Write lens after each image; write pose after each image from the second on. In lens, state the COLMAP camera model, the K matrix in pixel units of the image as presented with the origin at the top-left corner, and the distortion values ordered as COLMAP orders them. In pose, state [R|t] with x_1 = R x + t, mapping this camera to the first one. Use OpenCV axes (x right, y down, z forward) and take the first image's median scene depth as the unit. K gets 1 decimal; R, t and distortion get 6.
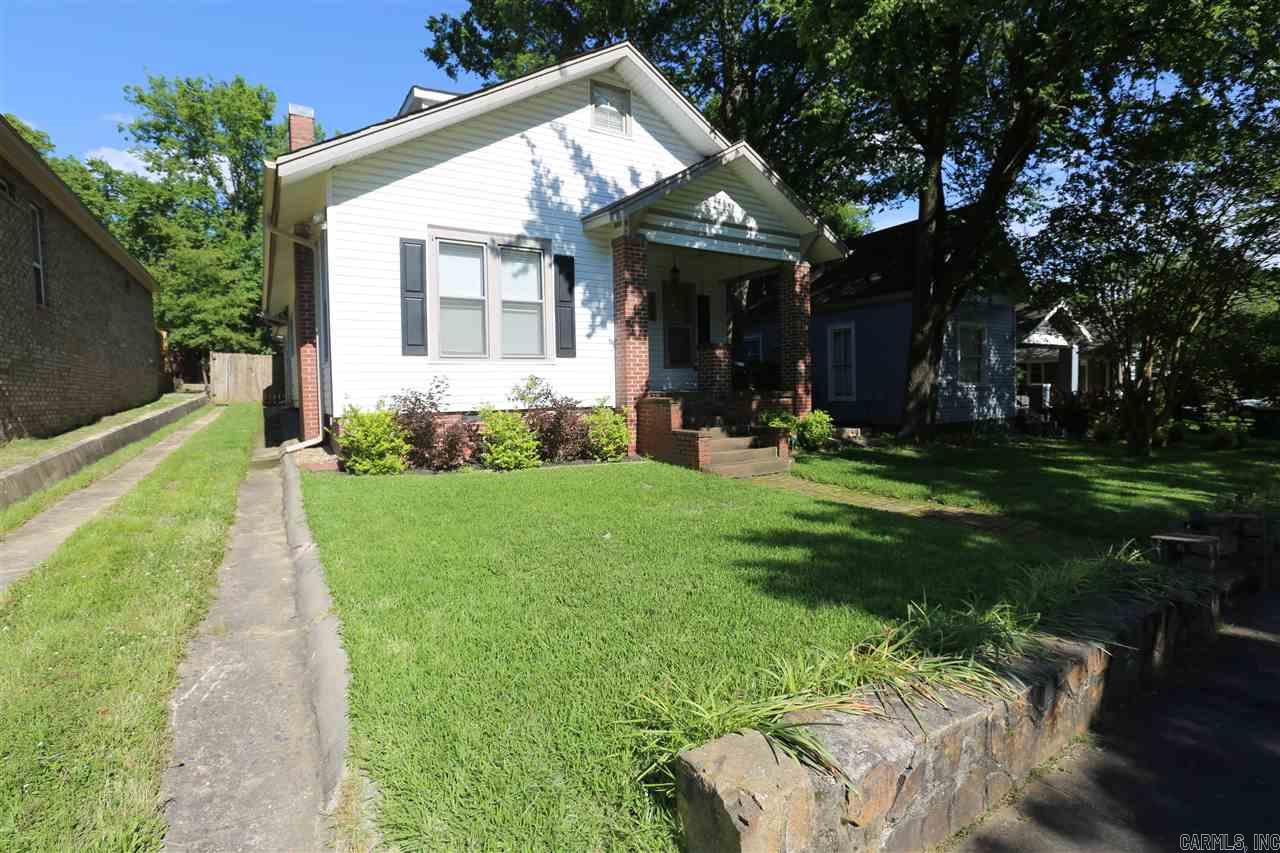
lens RADIAL K [[604.9, 0, 640.0], [0, 604.9, 426.5], [0, 0, 1]] dist [-0.044866, -0.000029]
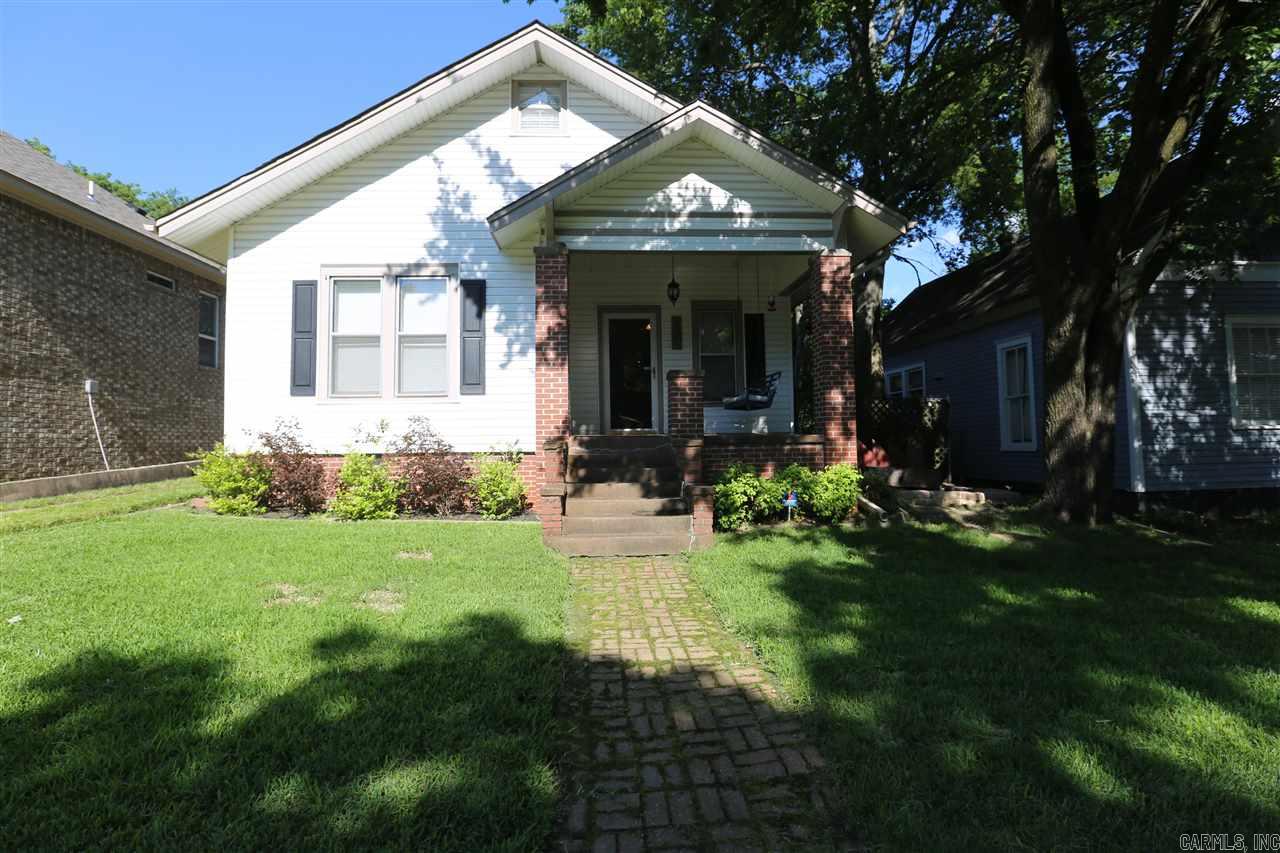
lens RADIAL K [[580.7, 0, 634.9], [0, 580.7, 423.6], [0, 0, 1]] dist [-0.053685, 0.018194]
pose [[0.871584, -0.008425, -0.490174, 0.448337], [-0.031807, 0.996774, -0.073690, -0.017125], [0.489213, 0.079818, 0.868504, 0.365556]]
